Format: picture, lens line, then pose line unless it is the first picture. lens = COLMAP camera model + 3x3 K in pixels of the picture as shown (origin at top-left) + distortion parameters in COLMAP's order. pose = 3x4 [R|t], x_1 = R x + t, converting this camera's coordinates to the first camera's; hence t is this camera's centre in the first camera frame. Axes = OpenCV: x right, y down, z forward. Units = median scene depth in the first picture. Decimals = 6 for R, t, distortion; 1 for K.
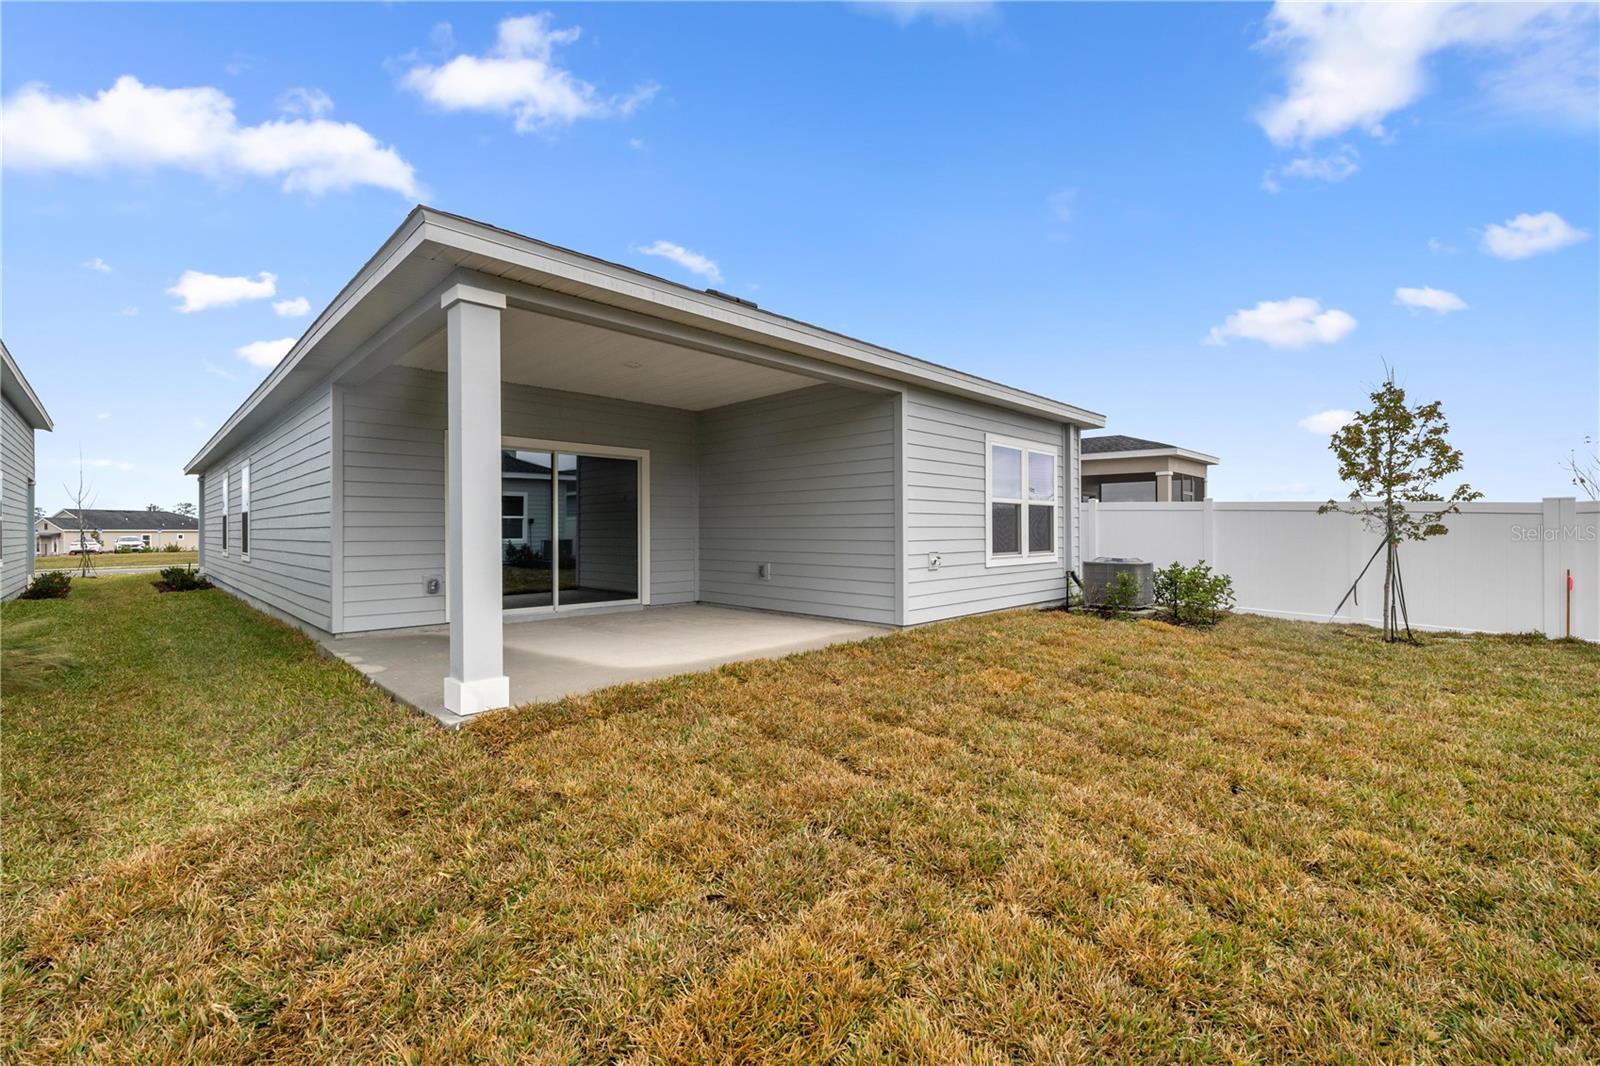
lens RADIAL K [[683.7, 0, 794.5], [0, 683.7, 527.7], [0, 0, 1]] dist [0.002093, -0.000090]
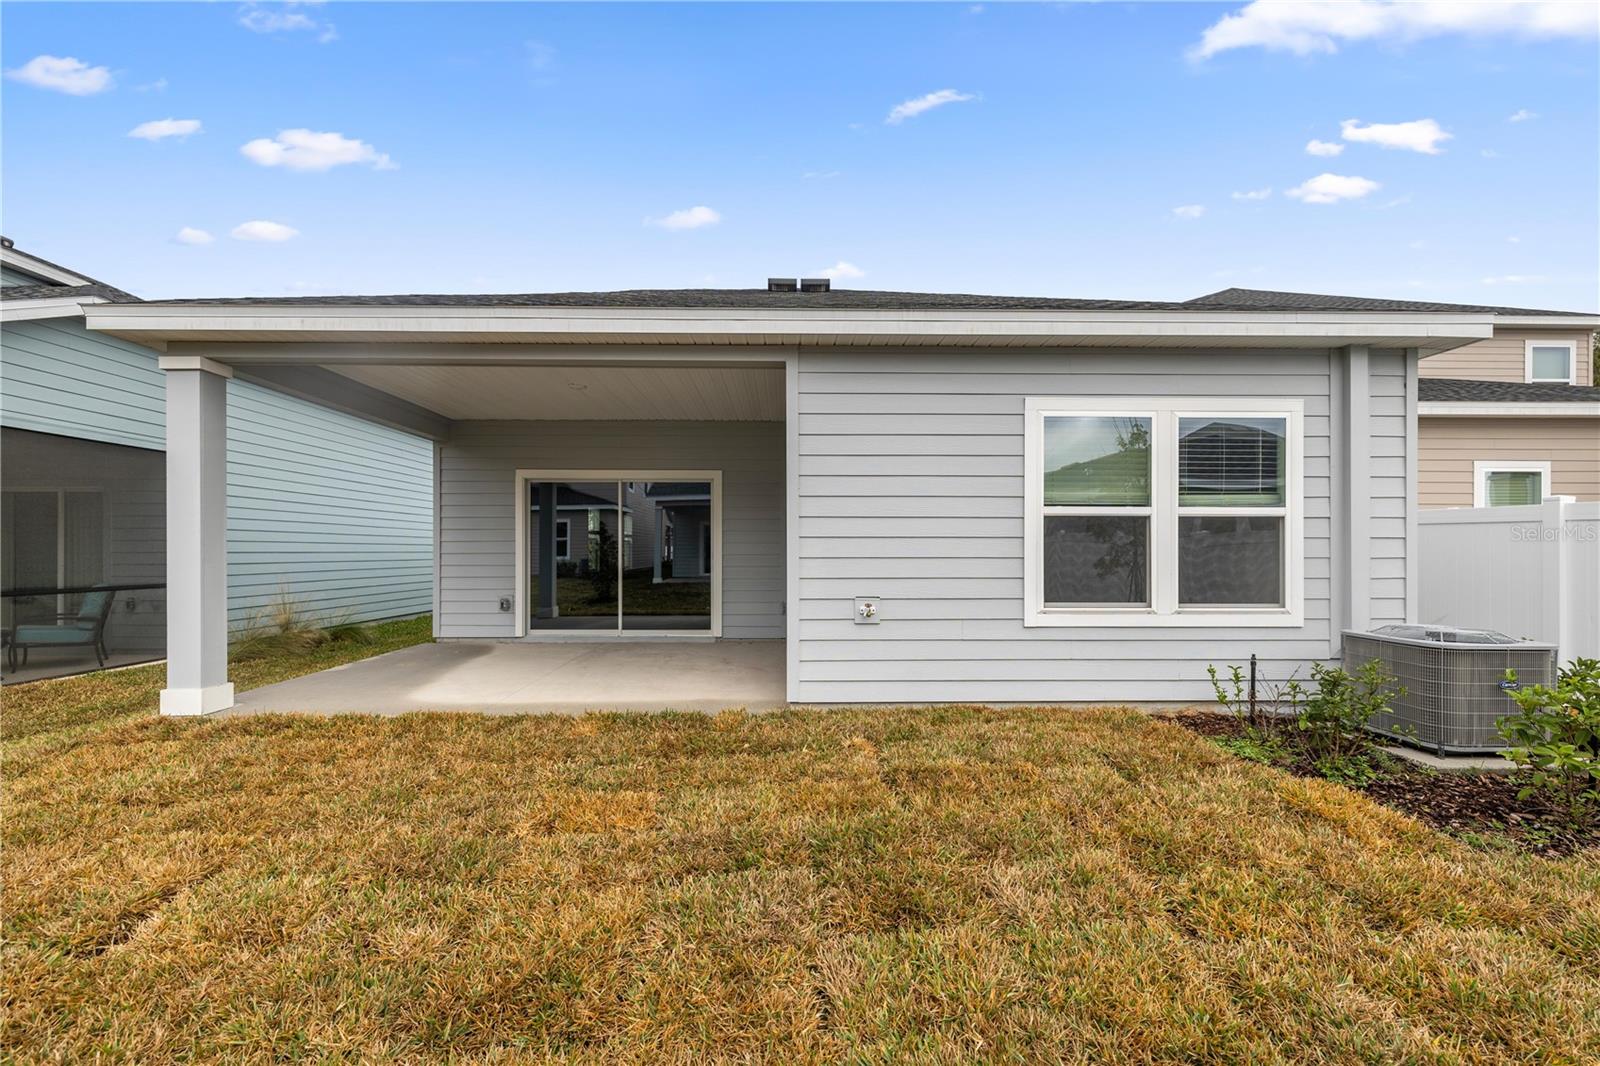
lens RADIAL K [[683.7, 0, 798.8], [0, 683.7, 541.3], [0, 0, 1]] dist [0.002093, -0.000090]
pose [[0.712974, -0.006944, -0.701156, 0.555496], [-0.000277, 0.999948, -0.010184, -0.009014], [0.701190, 0.007456, 0.712935, 0.447581]]
